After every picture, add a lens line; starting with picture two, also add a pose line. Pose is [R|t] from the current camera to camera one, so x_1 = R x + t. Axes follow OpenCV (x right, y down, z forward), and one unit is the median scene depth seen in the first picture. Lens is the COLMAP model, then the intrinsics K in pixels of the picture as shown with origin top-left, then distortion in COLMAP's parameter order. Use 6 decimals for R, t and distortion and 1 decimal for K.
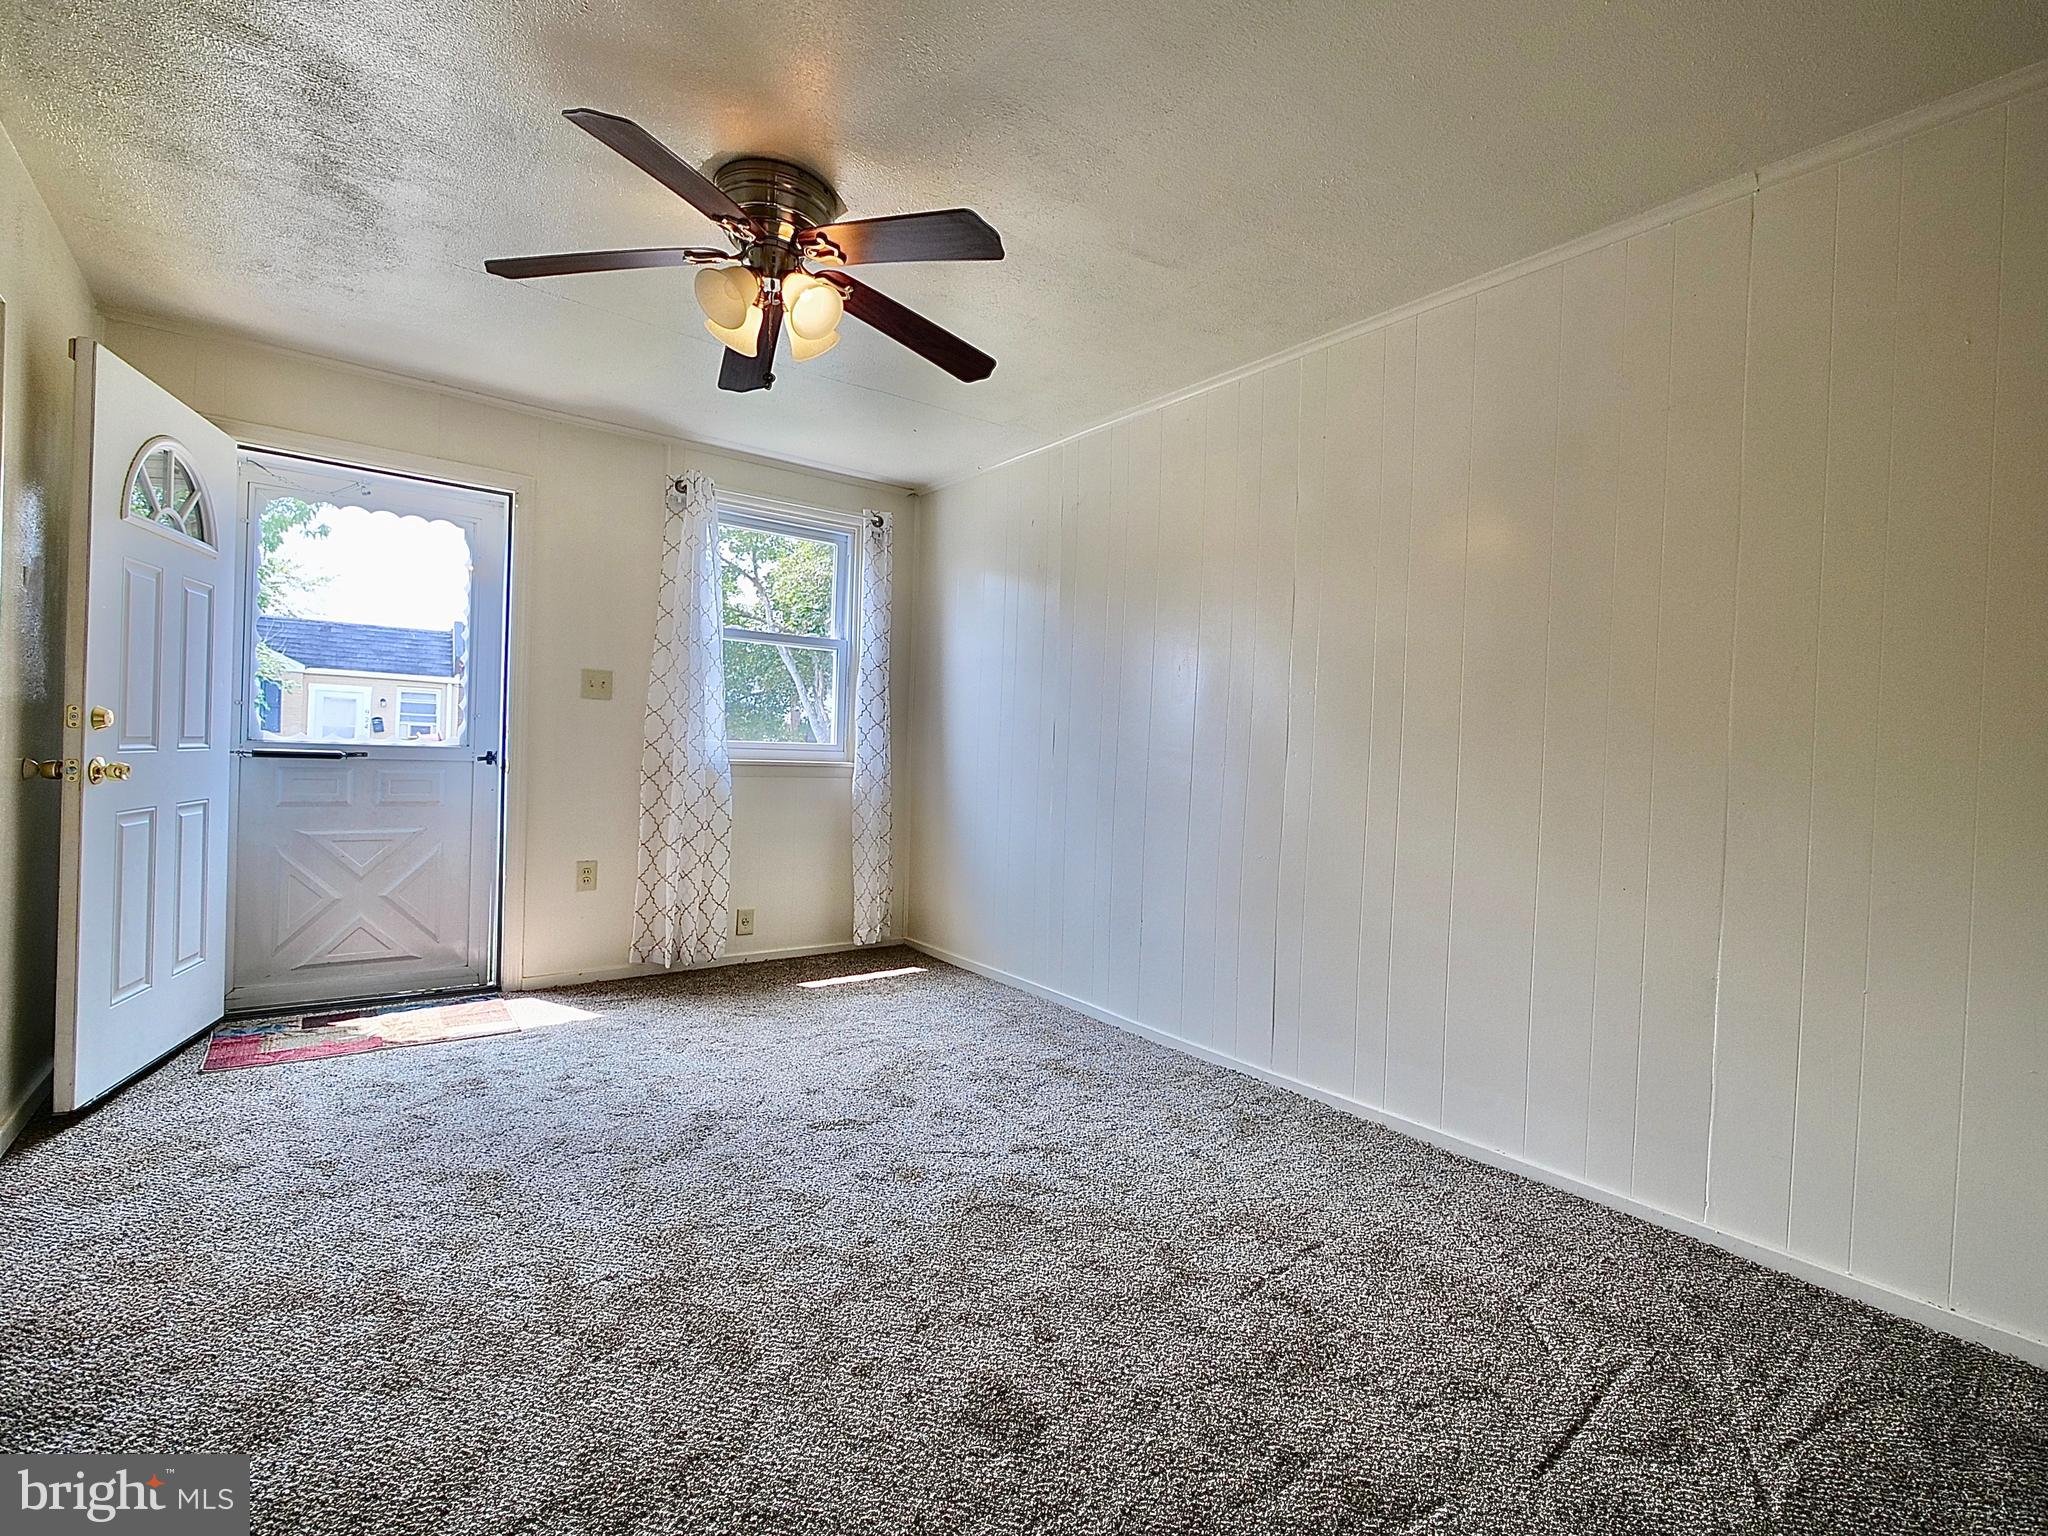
lens RADIAL K [[904.5, 0, 1043.8], [0, 904.5, 742.2], [0, 0, 1]] dist [-0.003891, -0.000531]
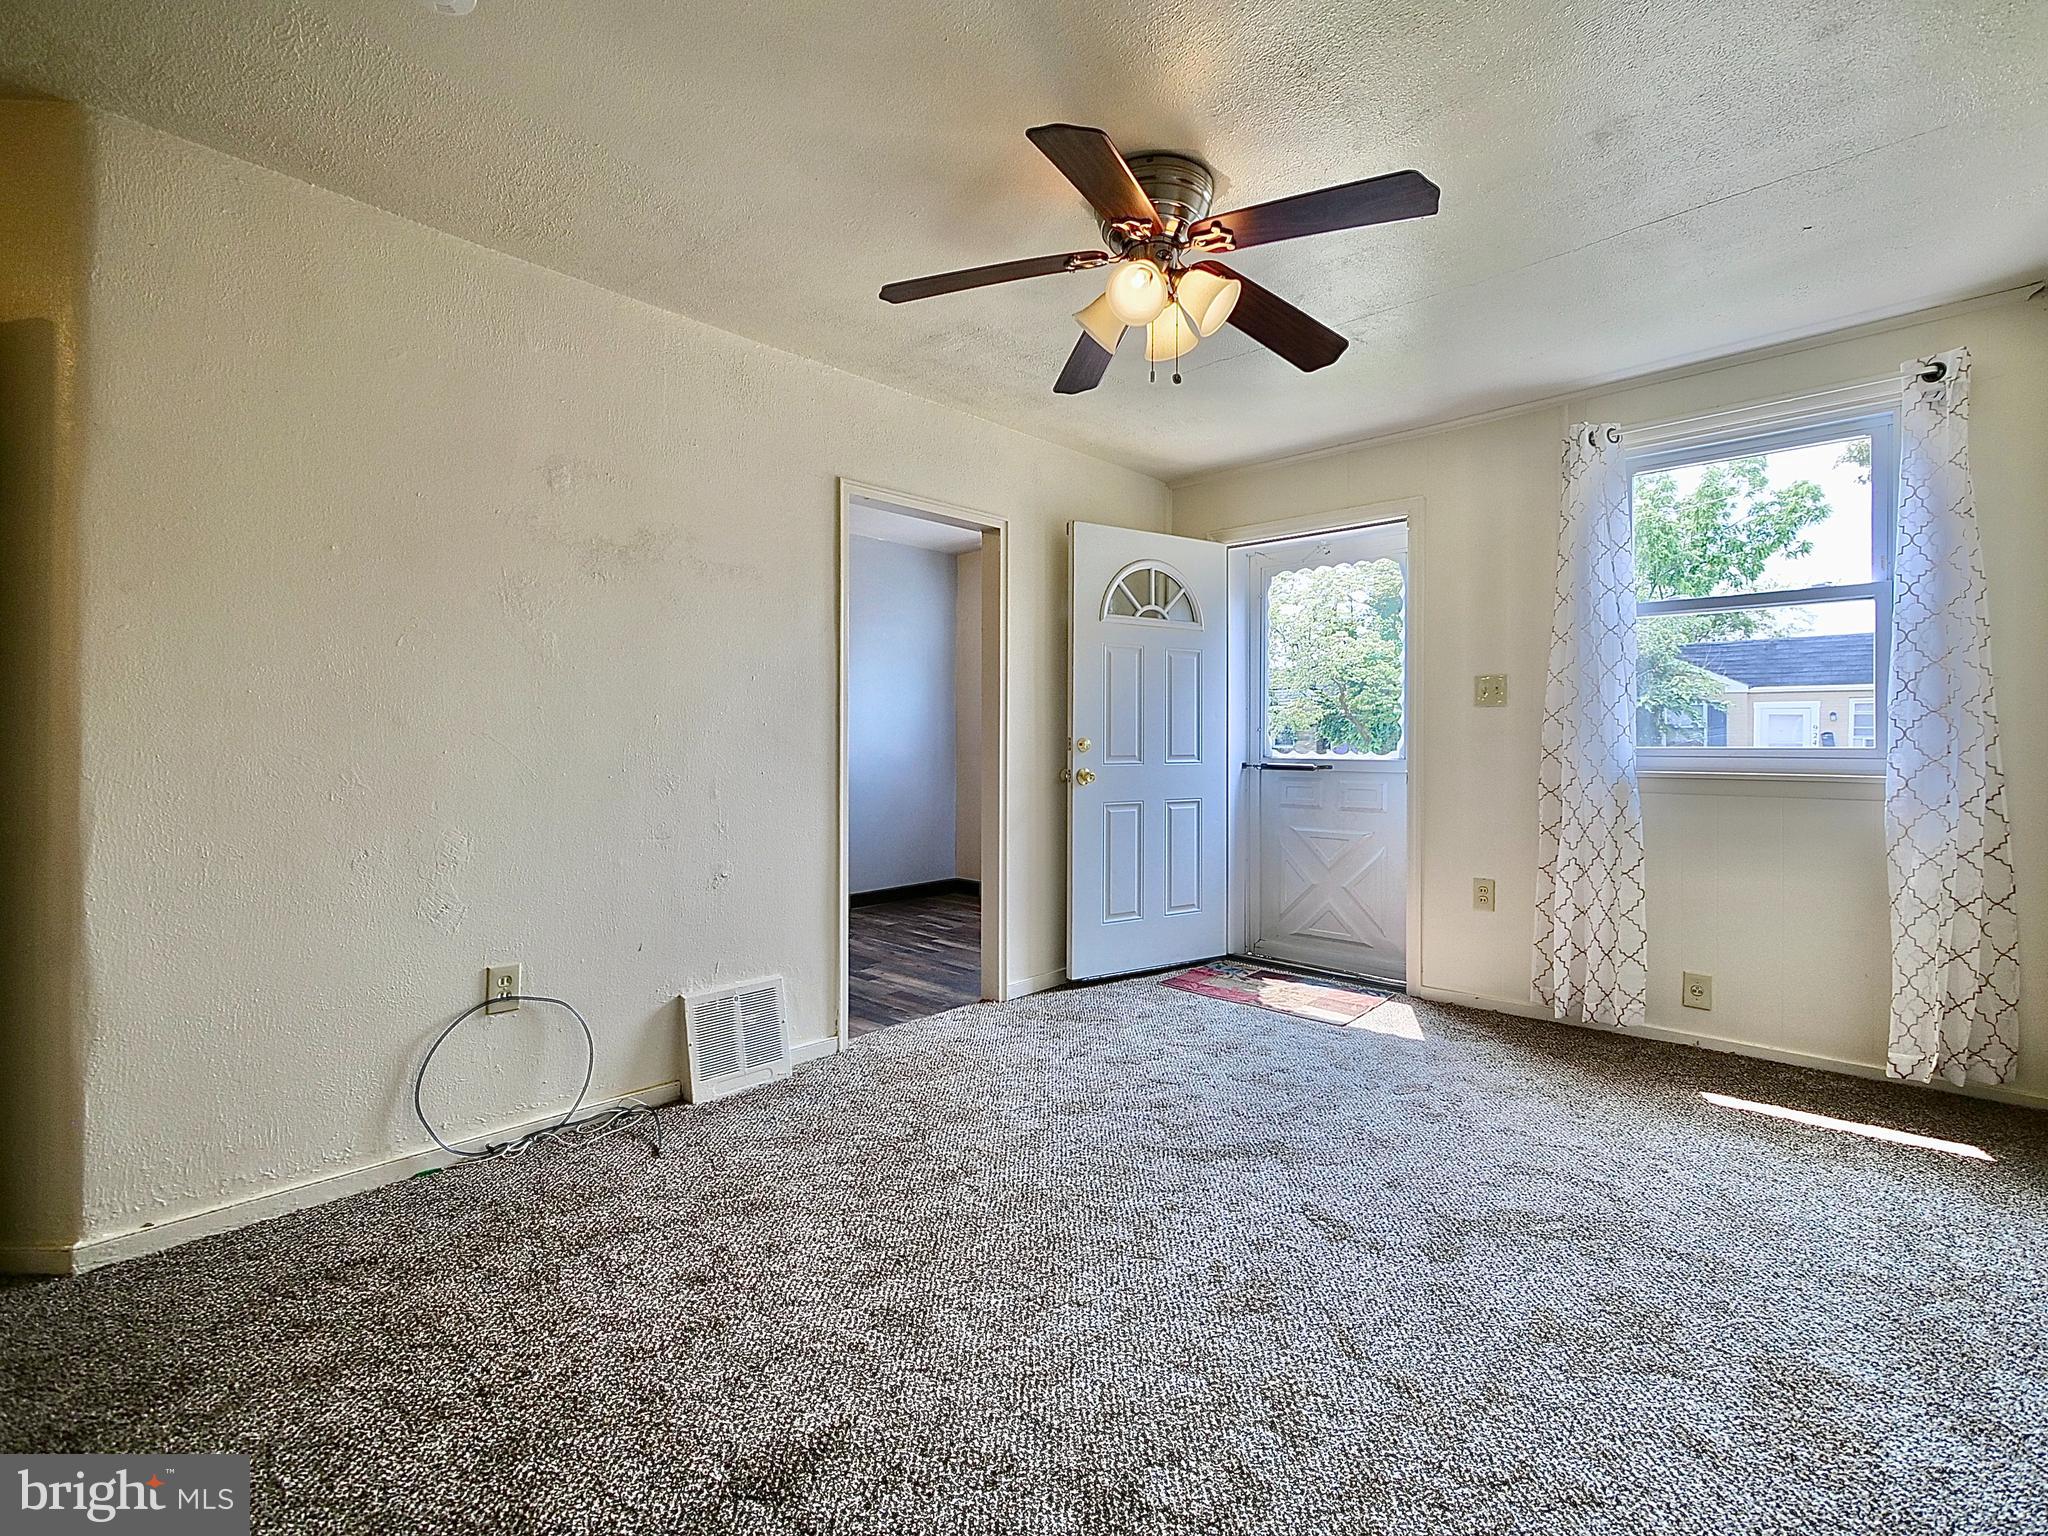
lens RADIAL K [[905.9, 0, 1071.1], [0, 905.9, 701.1], [0, 0, 1]] dist [-0.001679, -0.000112]
pose [[0.173076, -0.081759, -0.981509, 0.394993], [0.016000, 0.996650, -0.080199, 0.017470], [0.984779, -0.001823, 0.173804, 0.450745]]
